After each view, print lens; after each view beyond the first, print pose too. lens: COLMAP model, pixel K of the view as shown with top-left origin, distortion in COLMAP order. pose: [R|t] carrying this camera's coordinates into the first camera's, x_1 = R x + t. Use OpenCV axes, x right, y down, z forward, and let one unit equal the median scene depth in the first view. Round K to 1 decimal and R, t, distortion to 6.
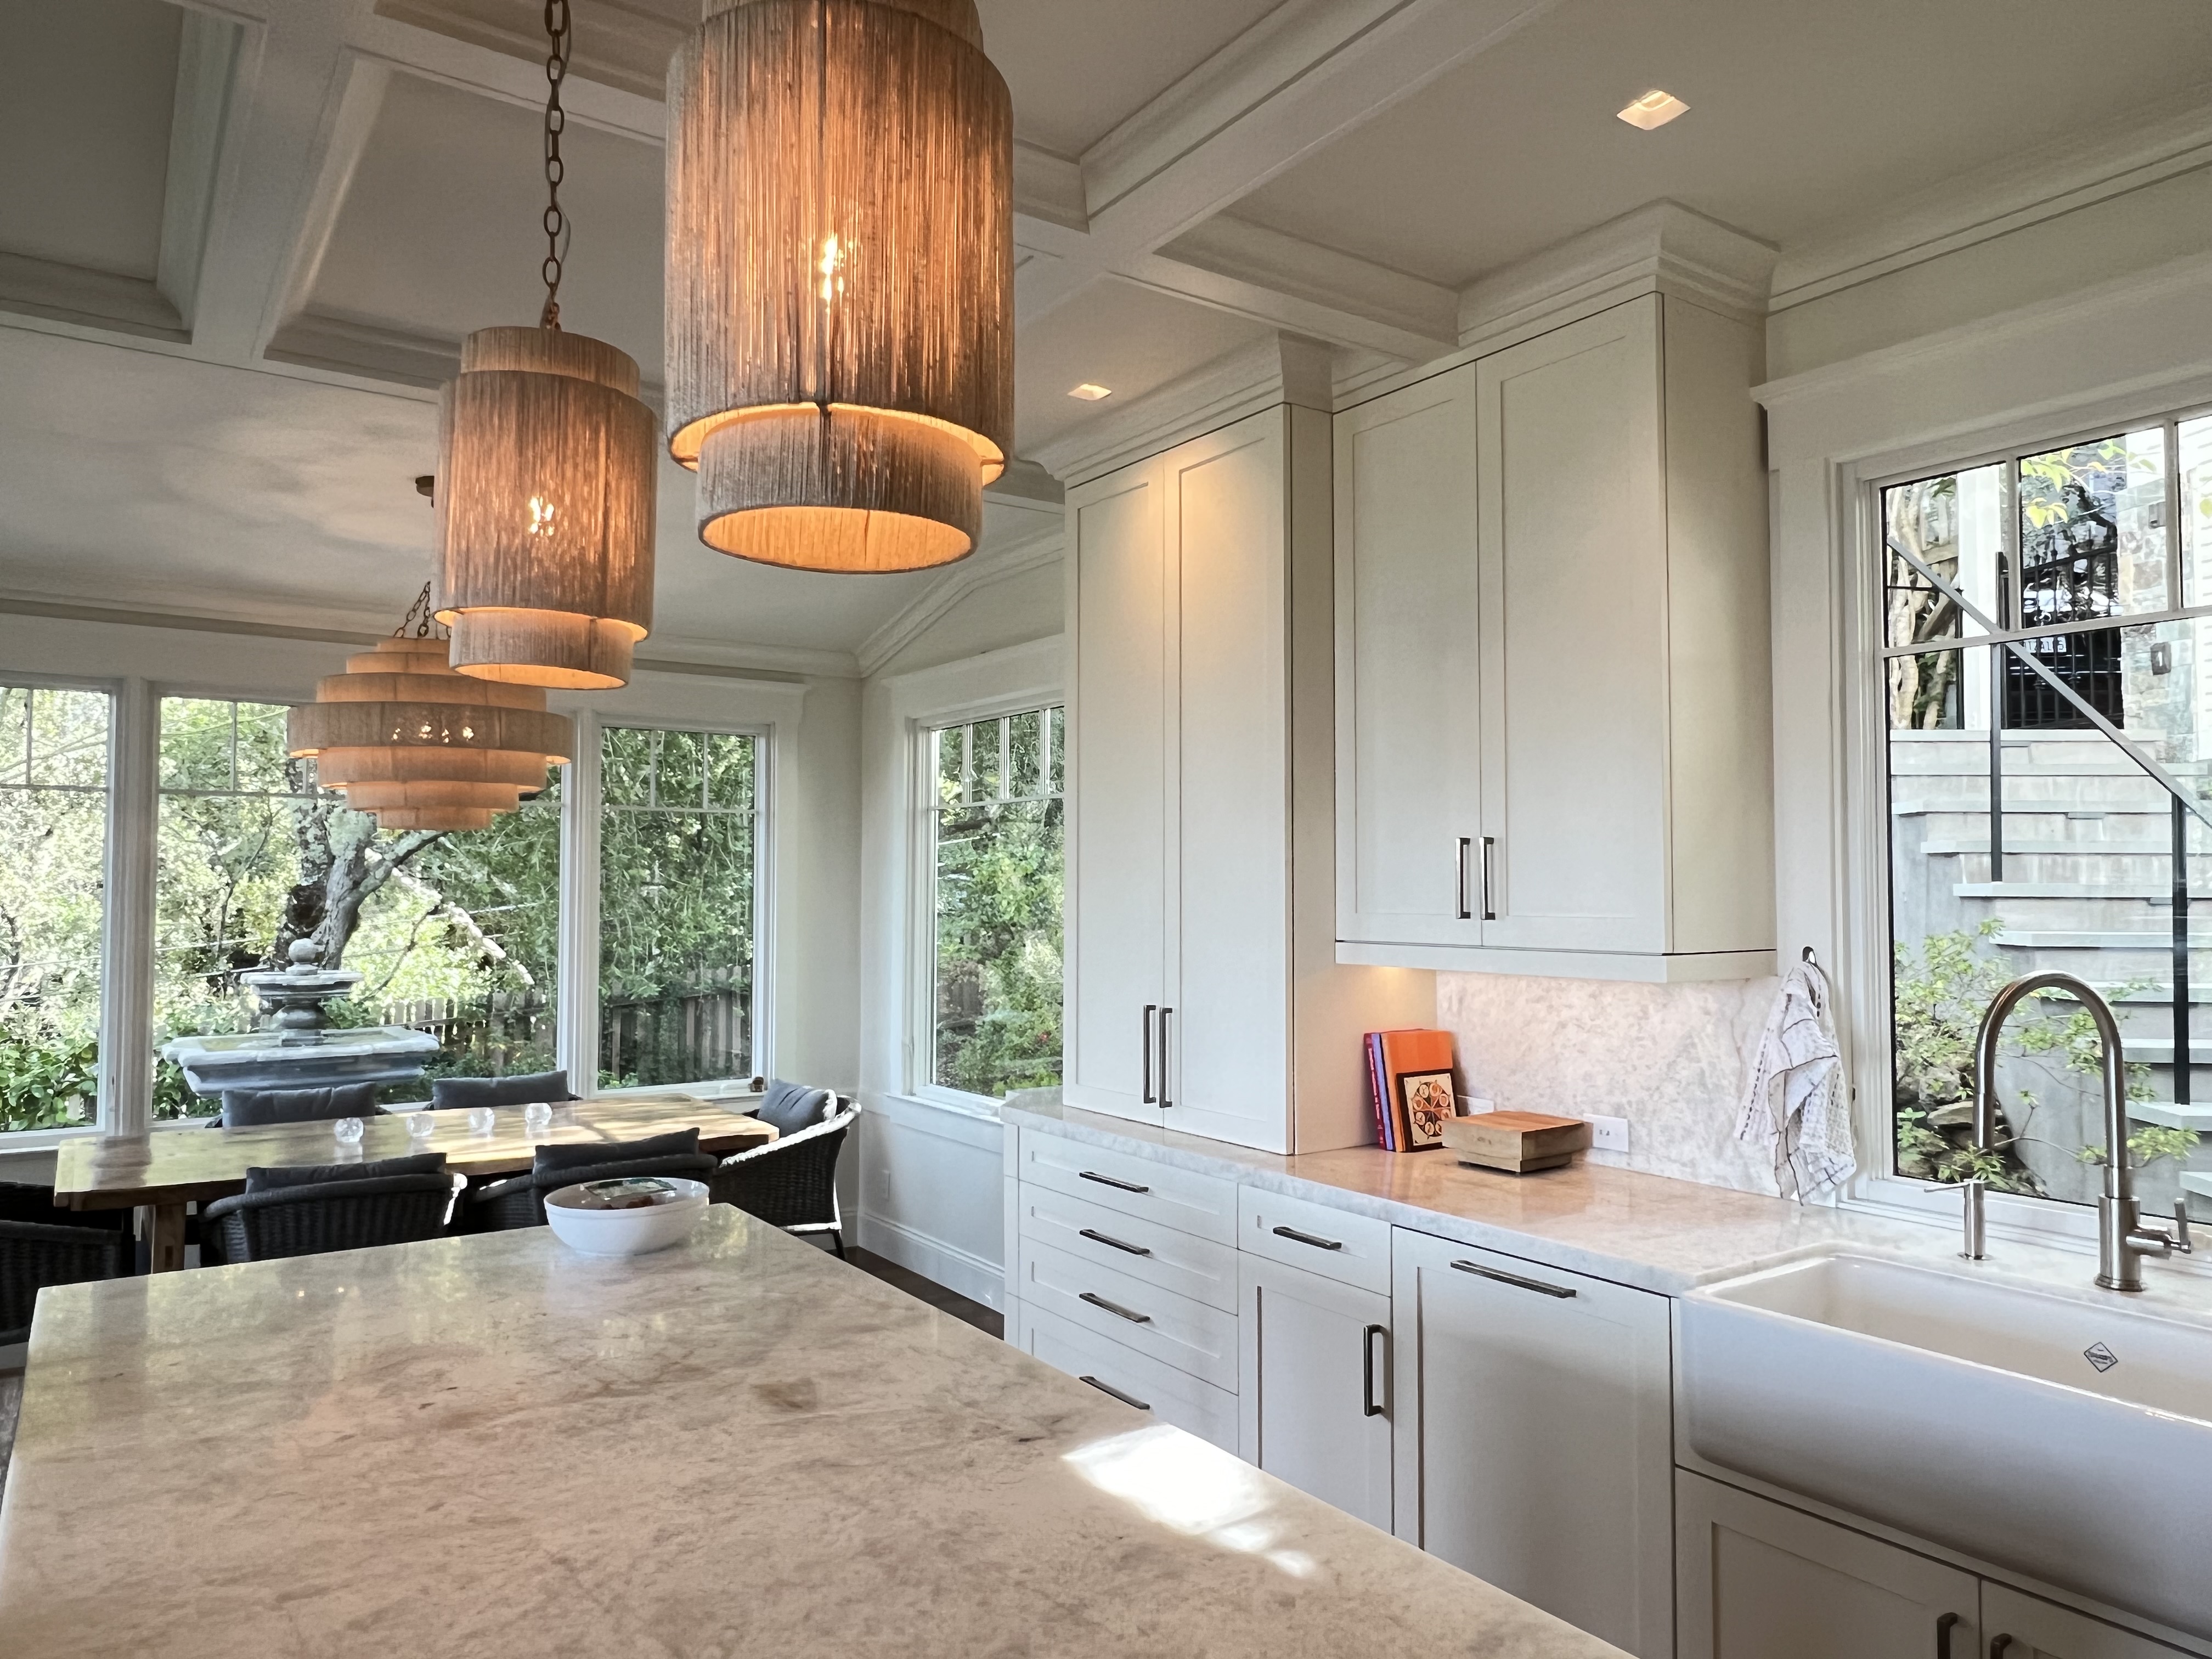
lens RADIAL K [[1459.1, 0, 1106.0], [0, 1459.1, 829.5], [0, 0, 1]] dist [-0.003230, -0.000343]
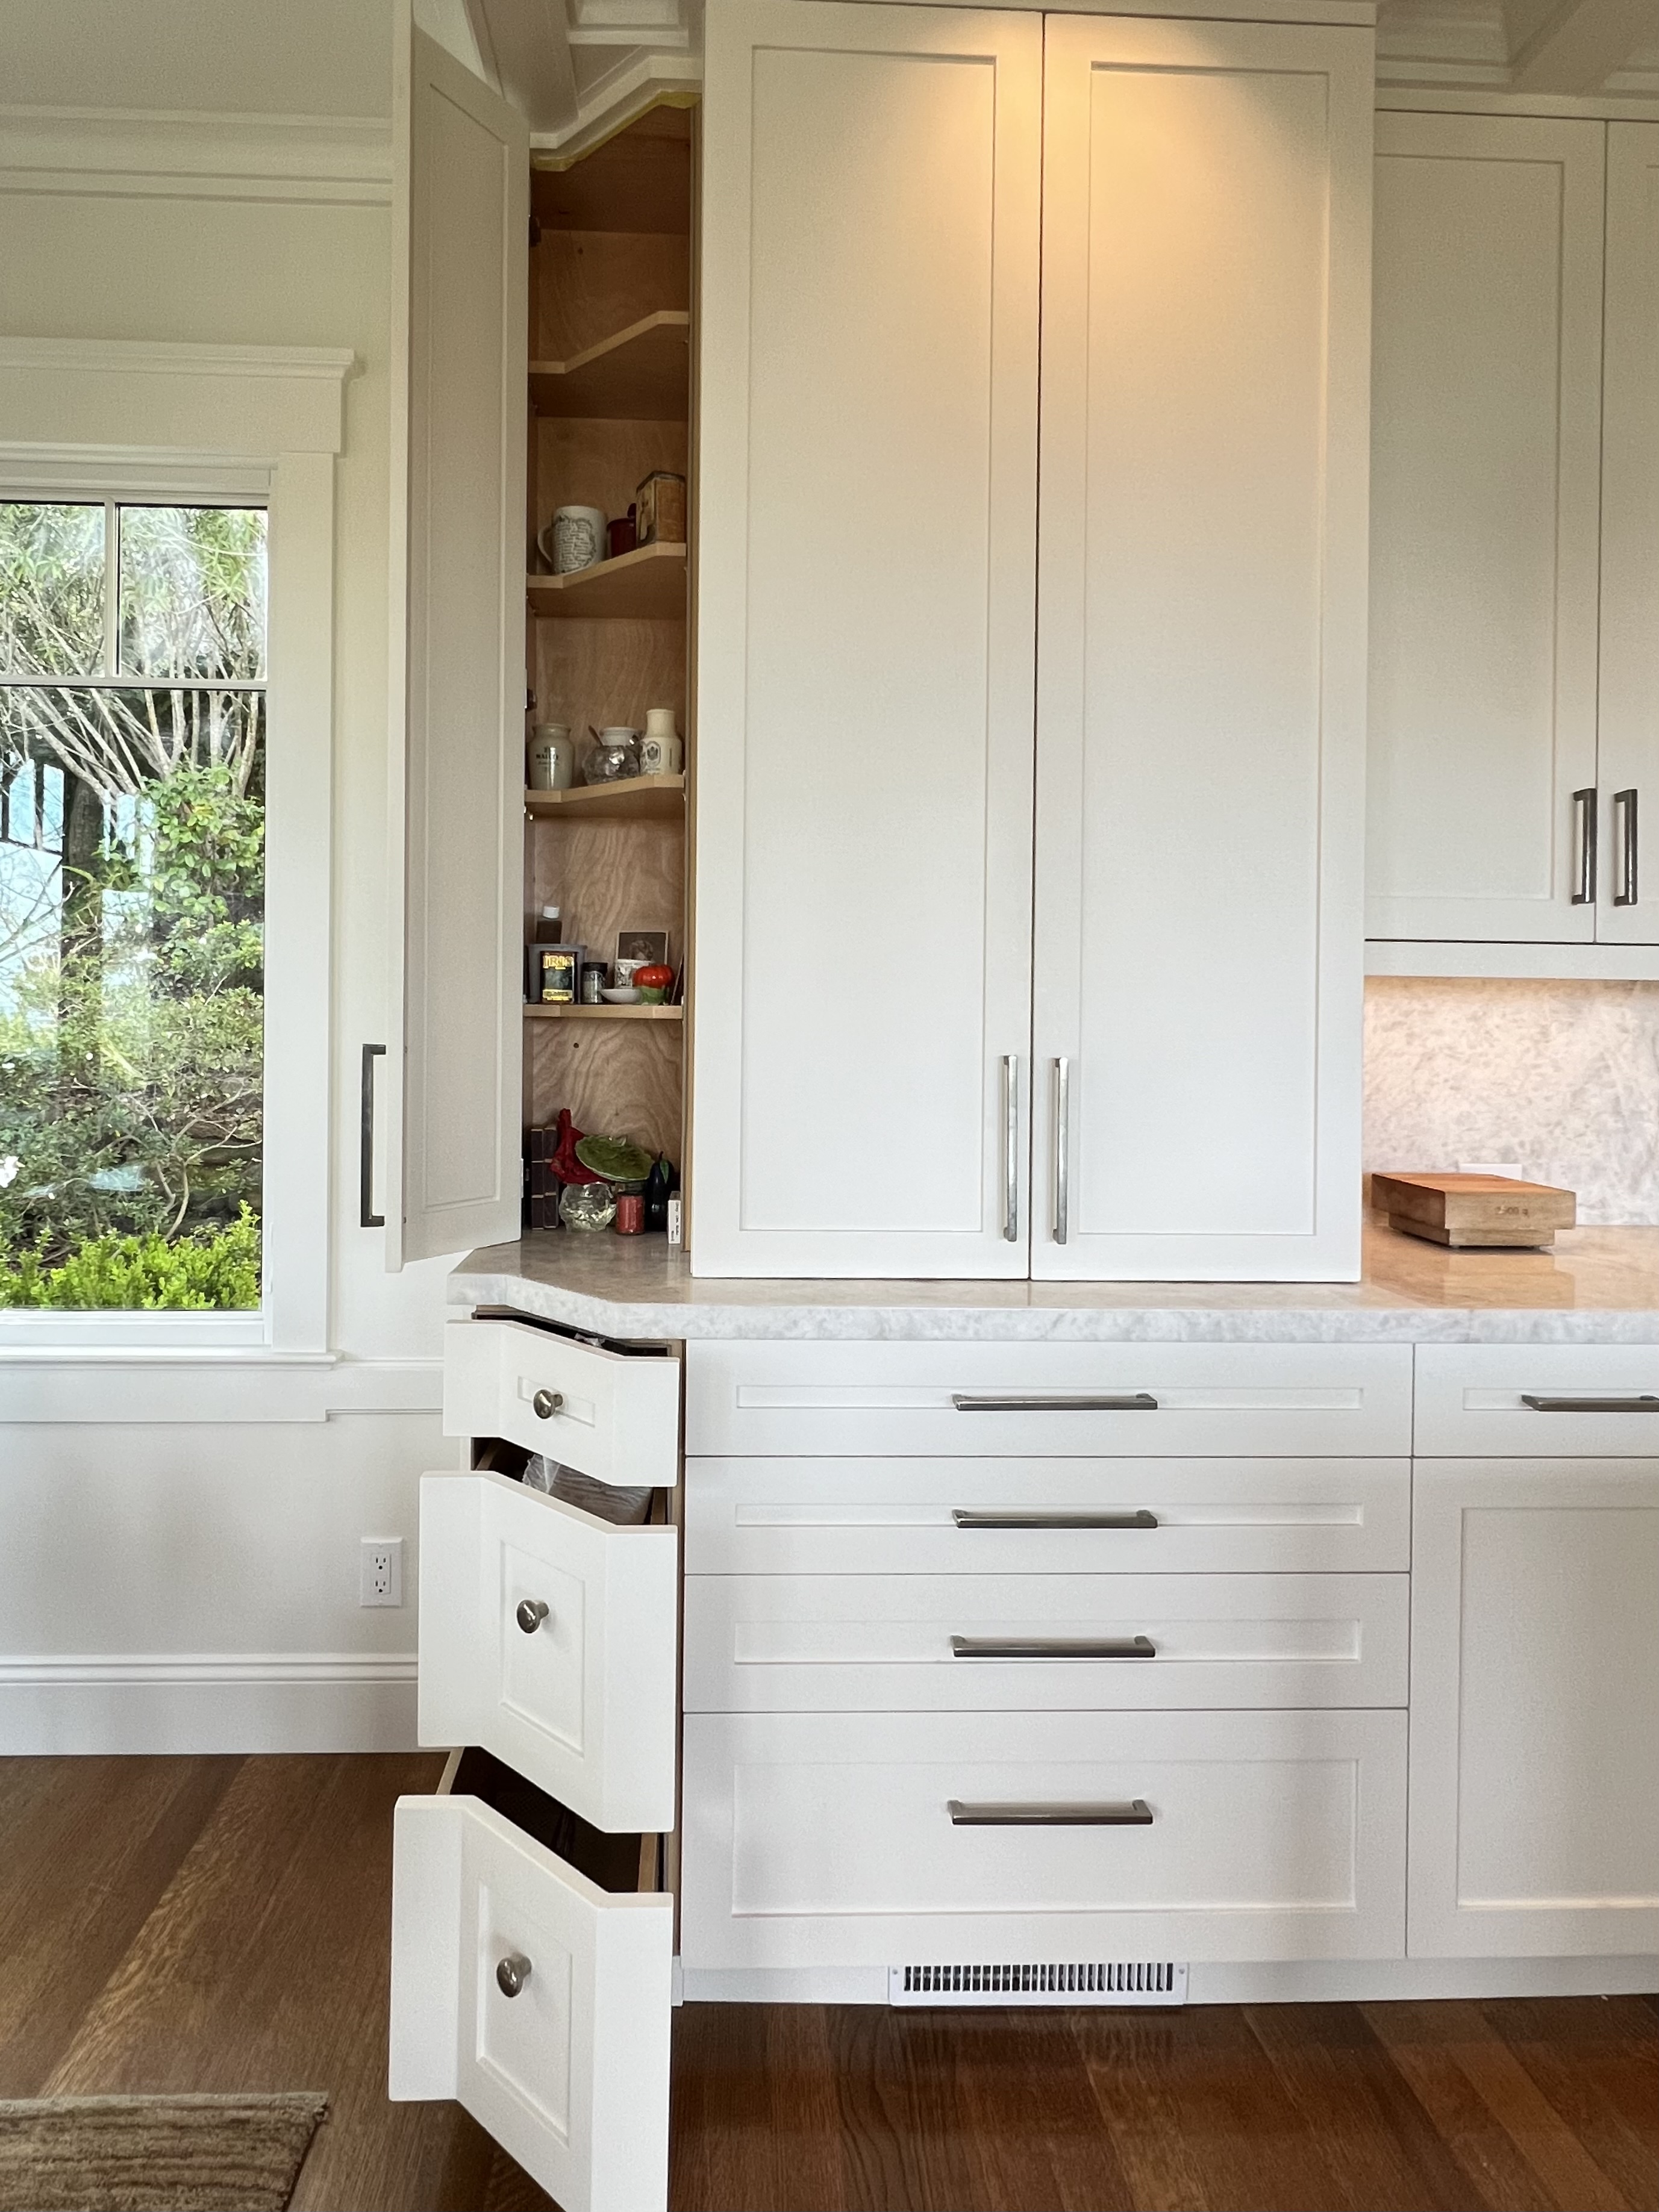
lens RADIAL K [[1251.5, 0, 741.8], [0, 1251.5, 1015.8], [0, 0, 1]] dist [-0.002331, -0.000944]
pose [[0.532655, 0.004797, 0.846319, -0.491461], [-0.049483, 0.998450, 0.025484, 0.121086], [-0.844884, -0.055453, 0.532067, 1.022384]]
